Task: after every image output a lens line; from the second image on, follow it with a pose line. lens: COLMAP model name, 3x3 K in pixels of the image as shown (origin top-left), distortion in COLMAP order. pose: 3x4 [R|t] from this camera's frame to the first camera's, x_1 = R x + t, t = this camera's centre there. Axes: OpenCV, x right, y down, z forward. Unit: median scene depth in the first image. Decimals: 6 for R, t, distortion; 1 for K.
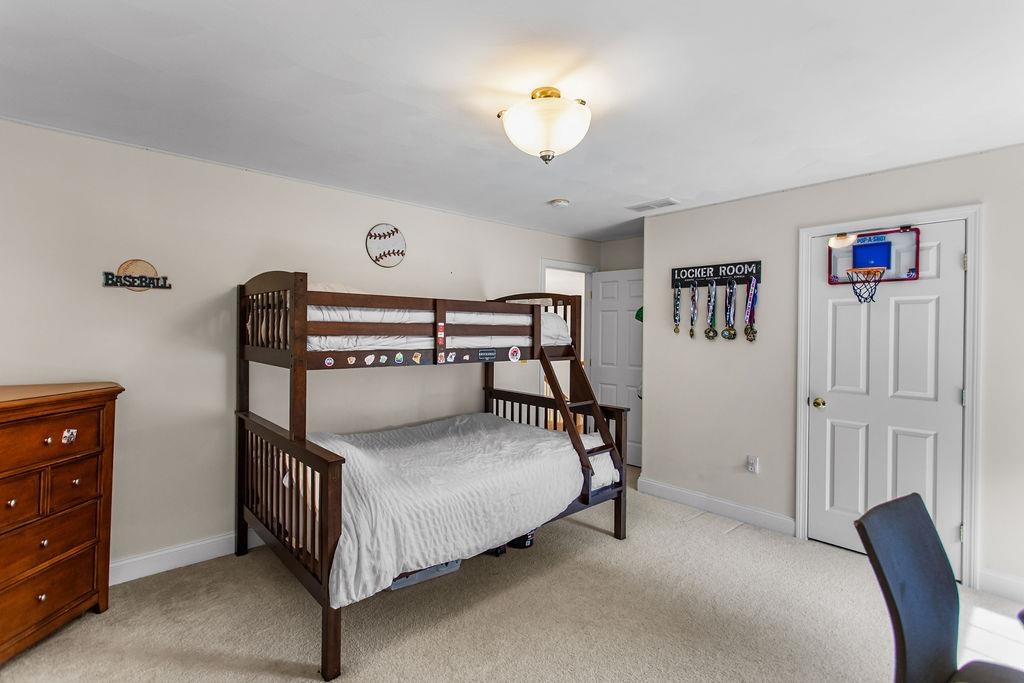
lens RADIAL K [[483.8, 0, 514.5], [0, 483.8, 335.2], [0, 0, 1]] dist [0.005610, -0.000392]
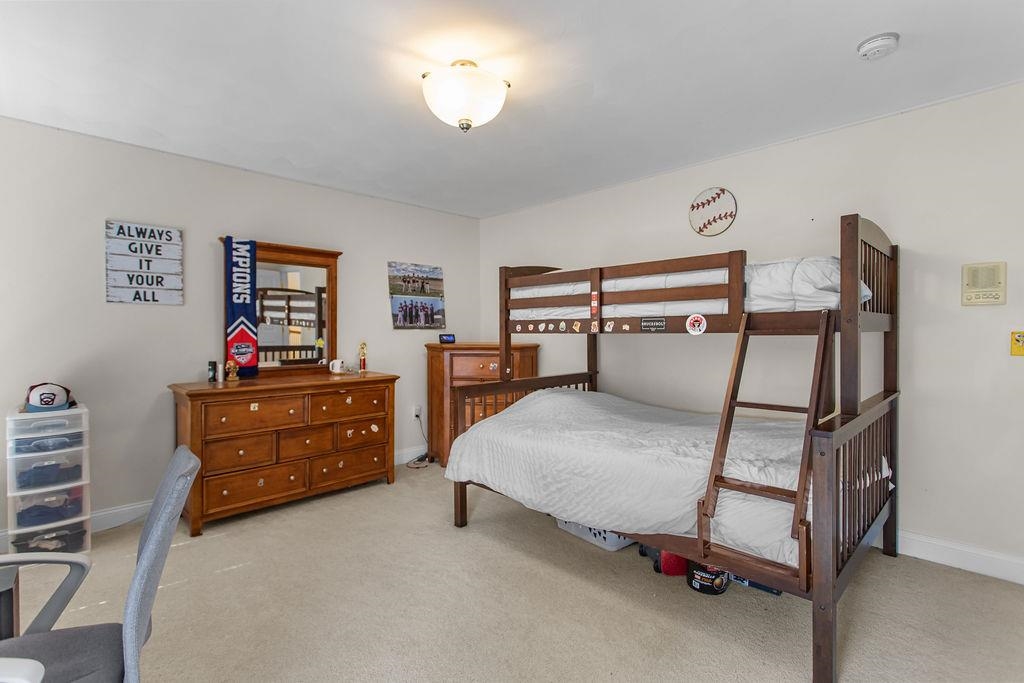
lens RADIAL K [[483.8, 0, 514.4], [0, 483.8, 340.1], [0, 0, 1]] dist [0.005610, -0.000392]
pose [[0.040709, 0.007042, -0.999146, 0.832783], [-0.004638, 0.999966, 0.006859, 0.067459], [0.999160, 0.004355, 0.040740, 0.785176]]
